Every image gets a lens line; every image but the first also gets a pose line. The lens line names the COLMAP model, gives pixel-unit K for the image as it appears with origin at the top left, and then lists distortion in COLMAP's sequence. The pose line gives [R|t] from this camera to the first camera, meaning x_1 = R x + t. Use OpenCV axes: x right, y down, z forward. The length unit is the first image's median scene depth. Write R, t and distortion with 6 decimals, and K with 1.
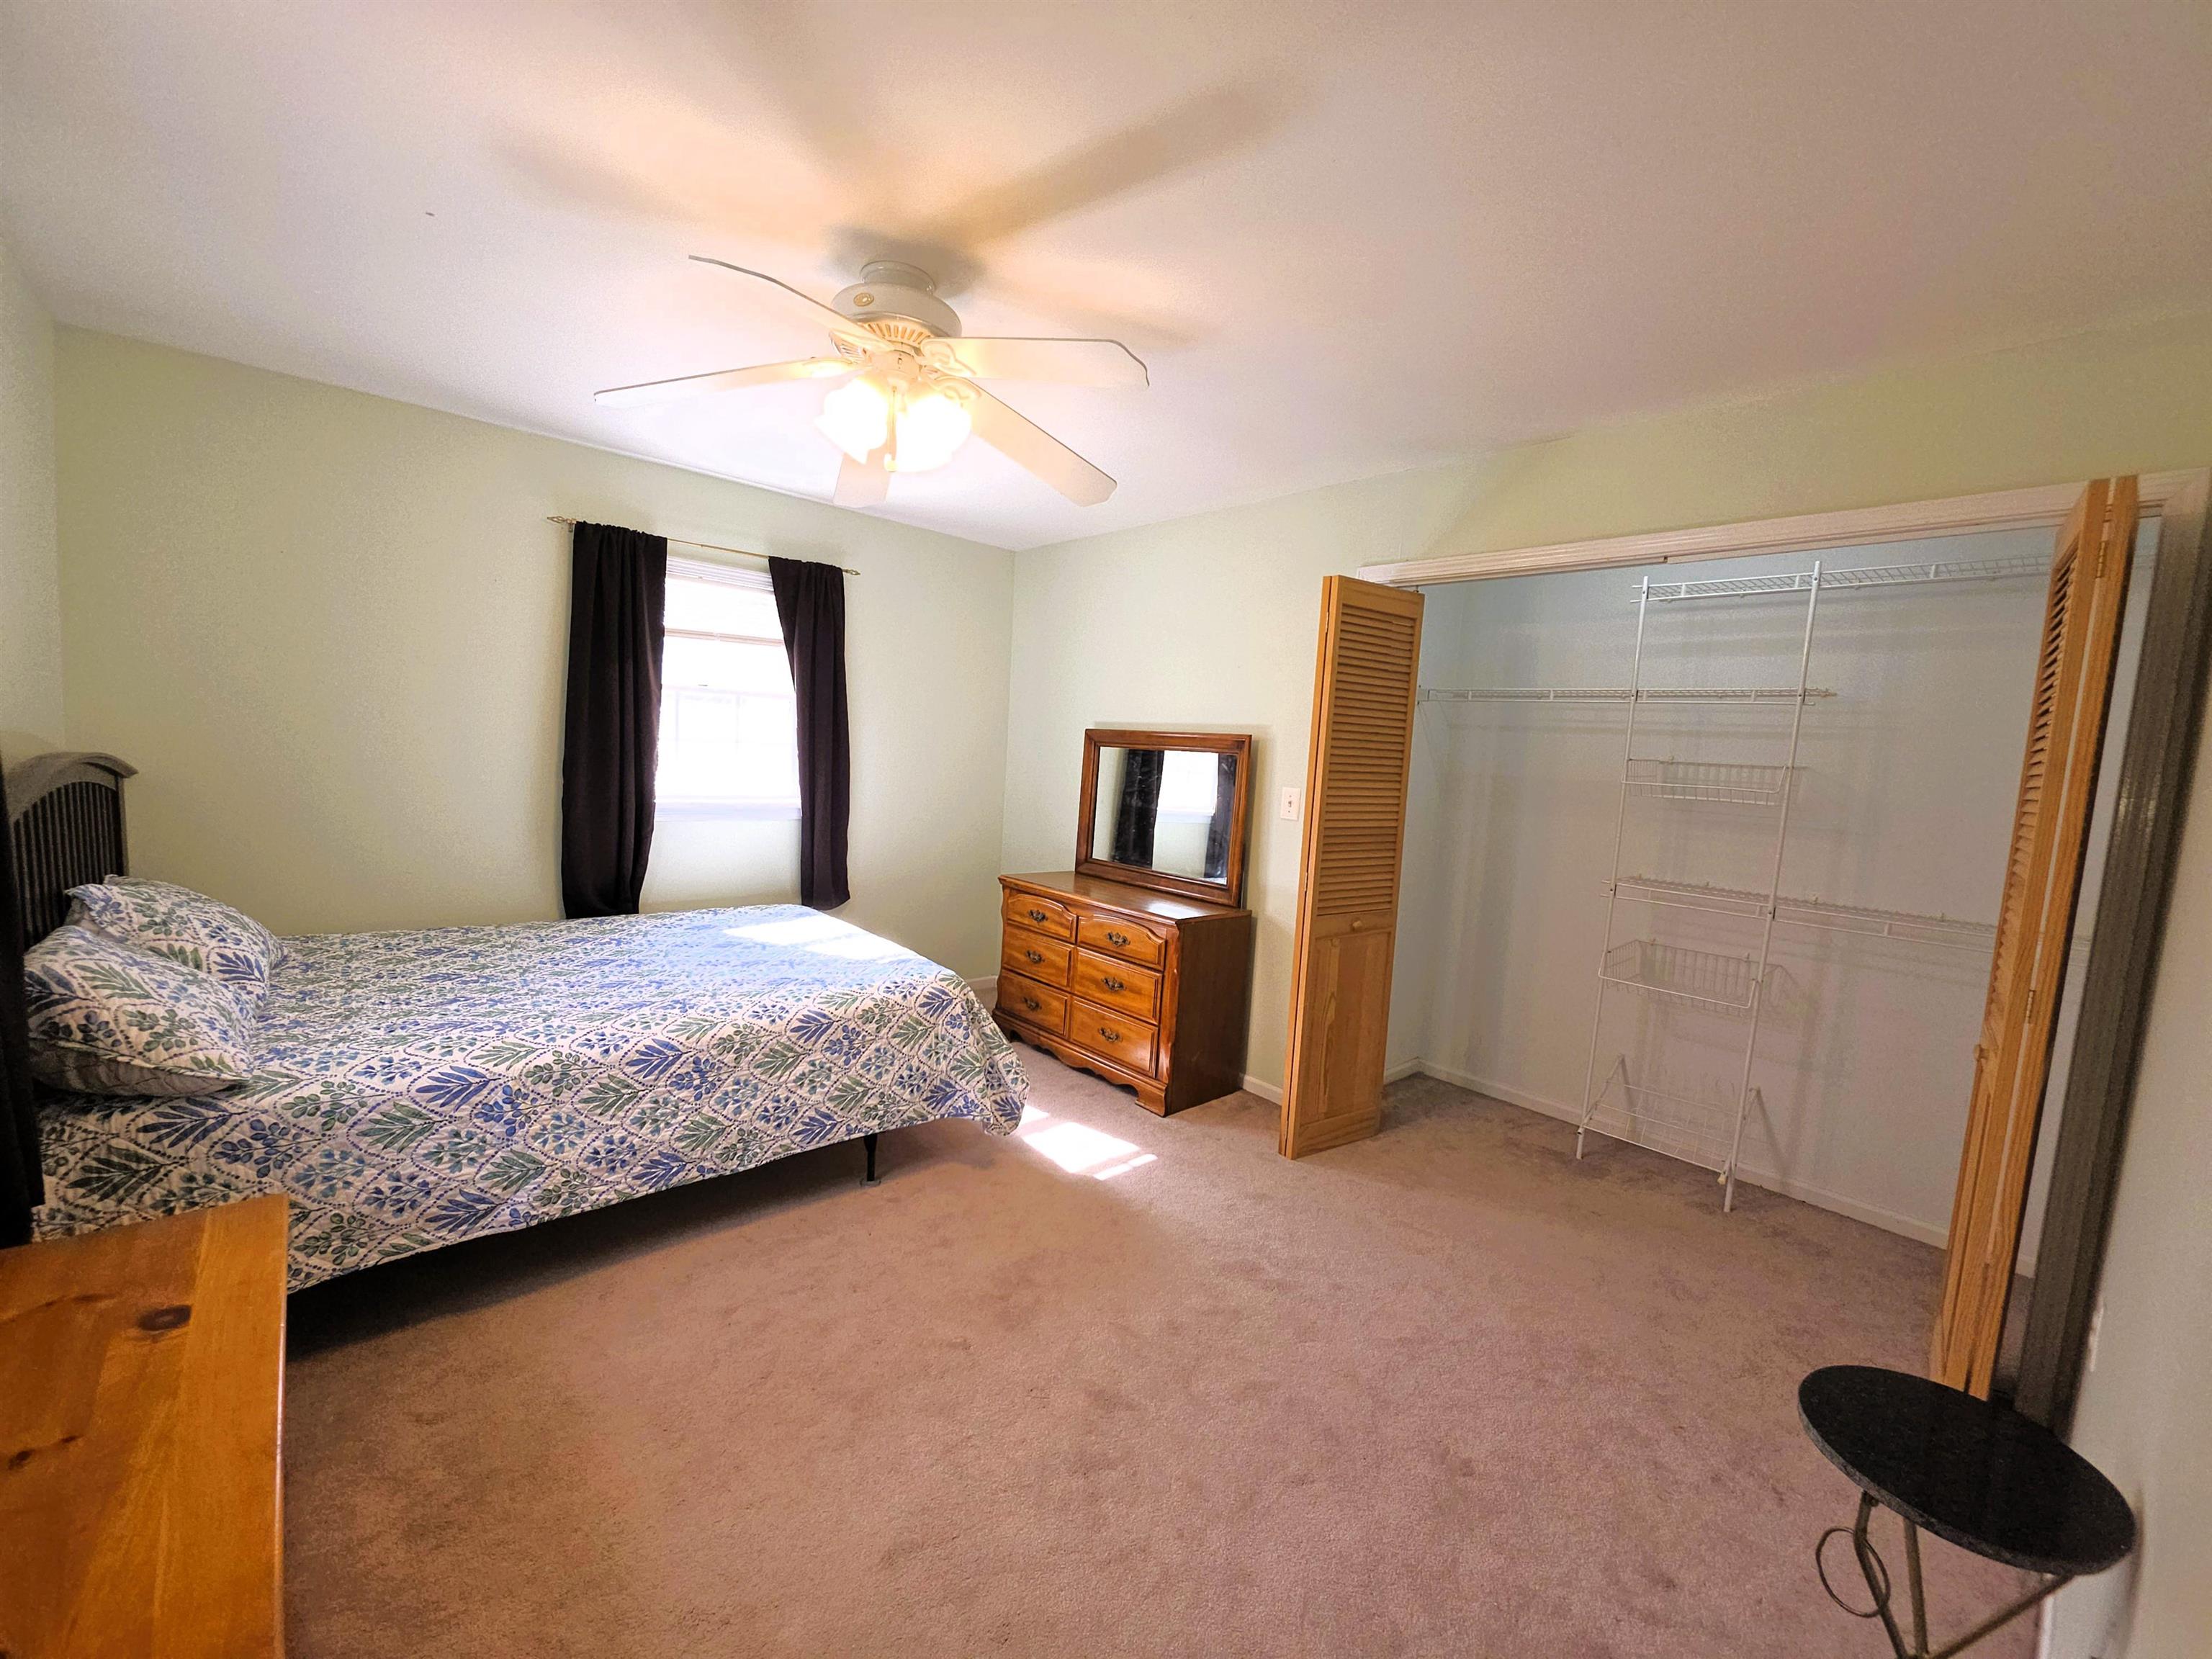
lens RADIAL K [[869.0, 0, 1097.8], [0, 869.0, 836.7], [0, 0, 1]] dist [-0.002582, -0.001587]
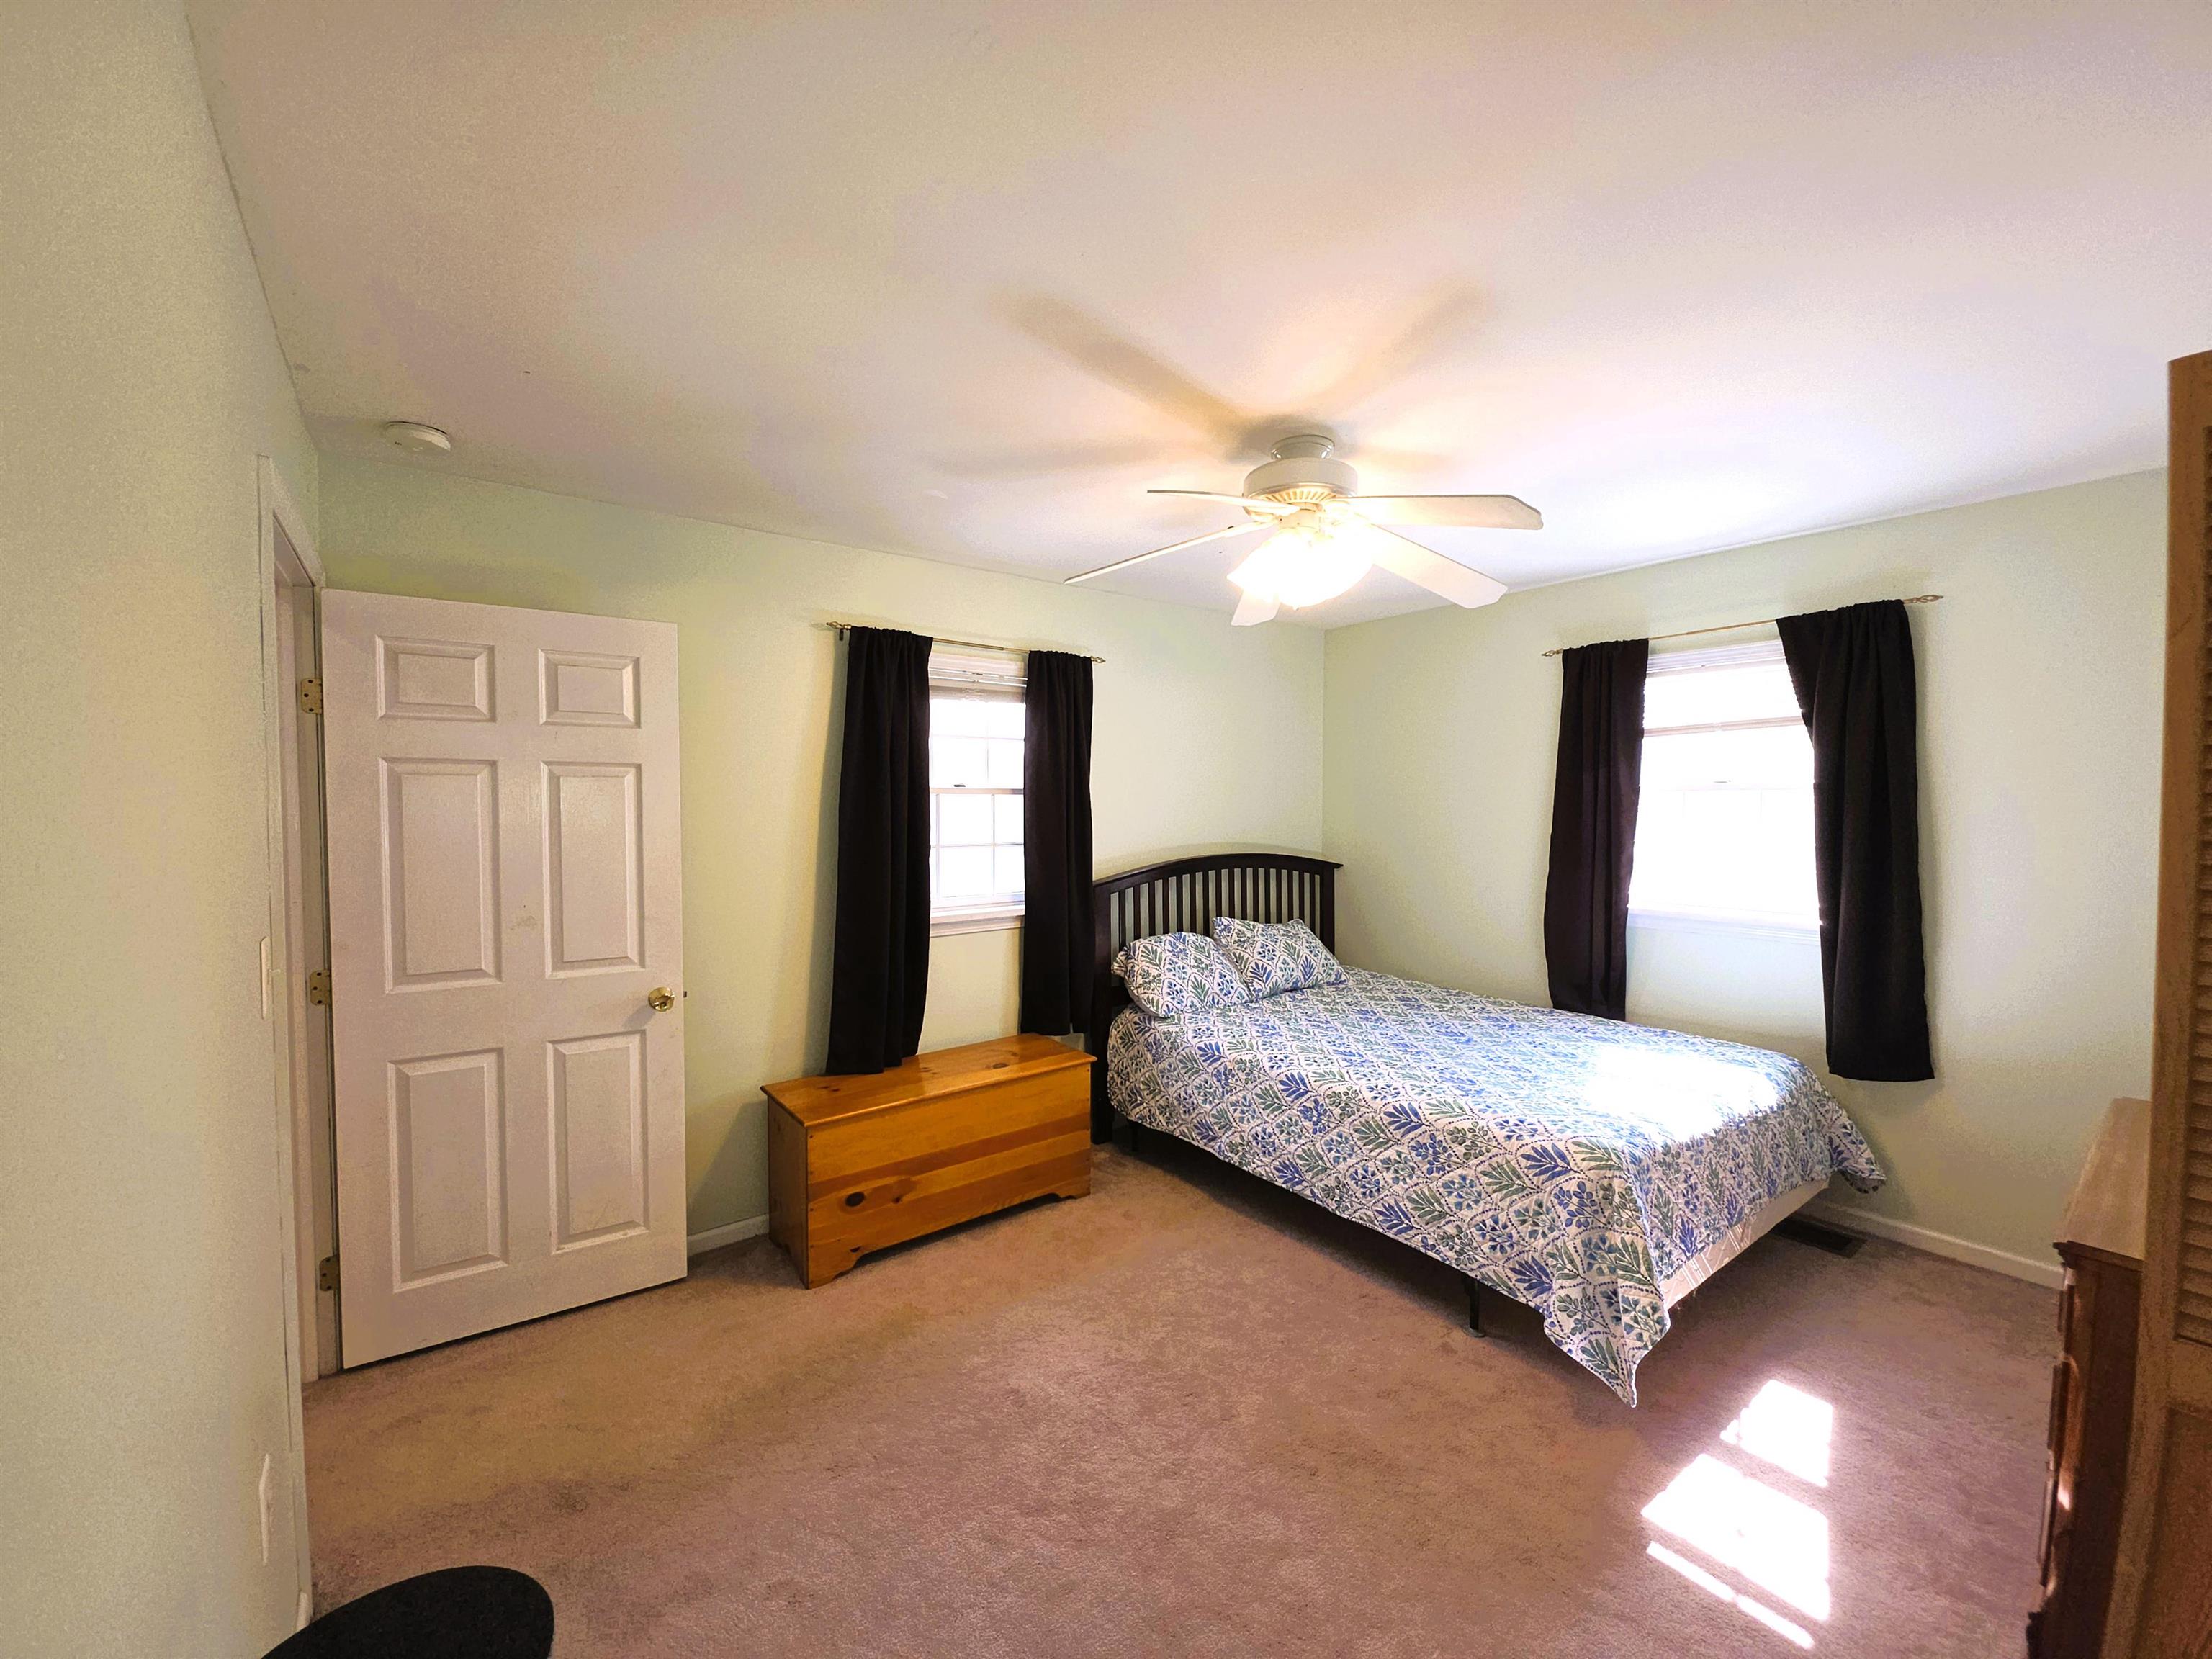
lens RADIAL K [[869.0, 0, 1099.3], [0, 869.0, 838.0], [0, 0, 1]] dist [-0.002582, -0.001587]
pose [[-0.089155, -0.020765, -0.995801, 0.742065], [-0.106266, 0.994274, -0.011219, -0.063043], [0.990333, 0.104819, -0.090851, 0.707109]]
